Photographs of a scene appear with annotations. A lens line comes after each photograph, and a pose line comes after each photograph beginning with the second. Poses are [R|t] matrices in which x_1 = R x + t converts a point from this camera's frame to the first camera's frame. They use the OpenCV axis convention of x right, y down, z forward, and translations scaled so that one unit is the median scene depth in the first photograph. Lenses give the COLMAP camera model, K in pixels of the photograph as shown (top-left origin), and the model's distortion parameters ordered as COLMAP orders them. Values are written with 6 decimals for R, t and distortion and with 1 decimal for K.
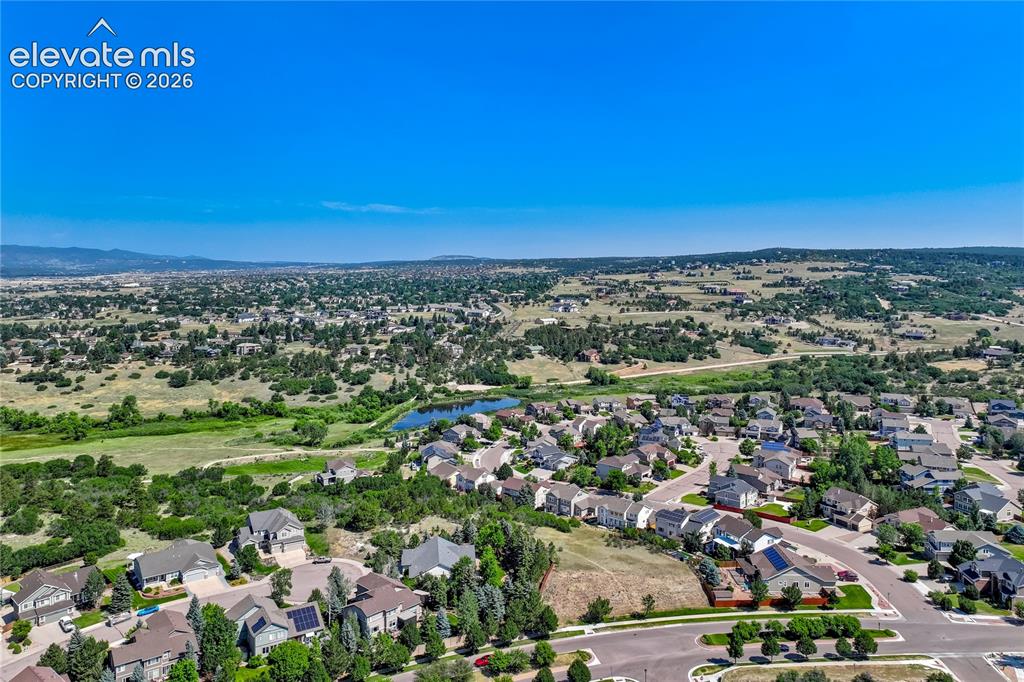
lens RADIAL K [[719.3, 0, 510.9], [0, 719.3, 294.2], [0, 0, 1]] dist [-0.015119, 0.031196]
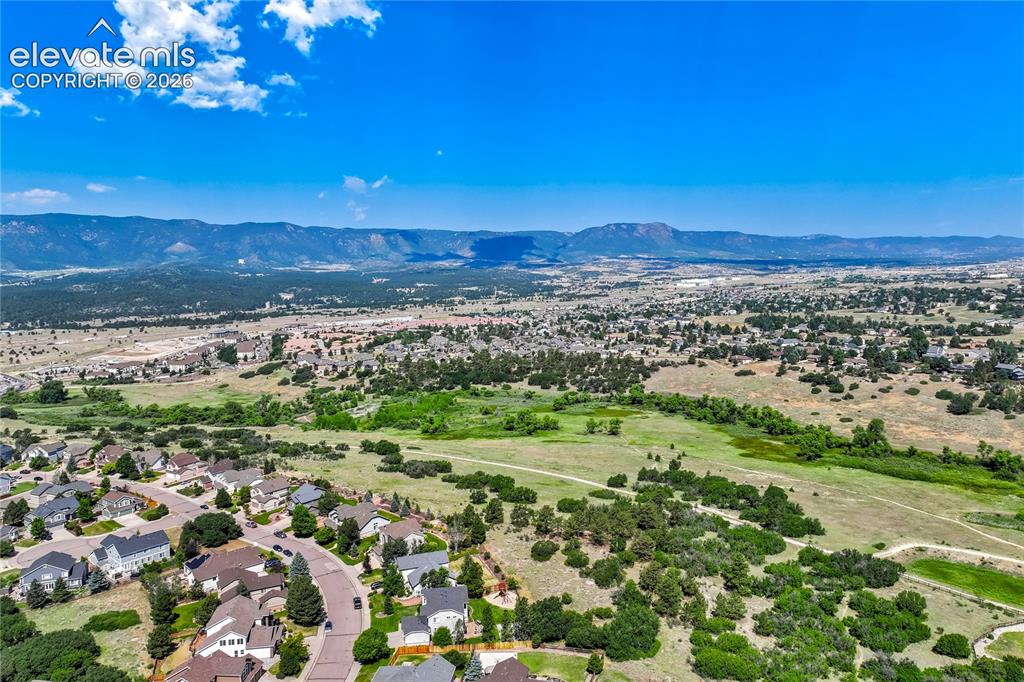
lens RADIAL K [[719.3, 0, 510.9], [0, 719.3, 294.2], [0, 0, 1]] dist [-0.015119, 0.031196]
pose [[0.454374, 0.025015, -0.890460, 0.022285], [-0.010857, 0.999687, 0.022544, -0.017101], [0.890745, -0.000576, 0.454504, 0.179430]]
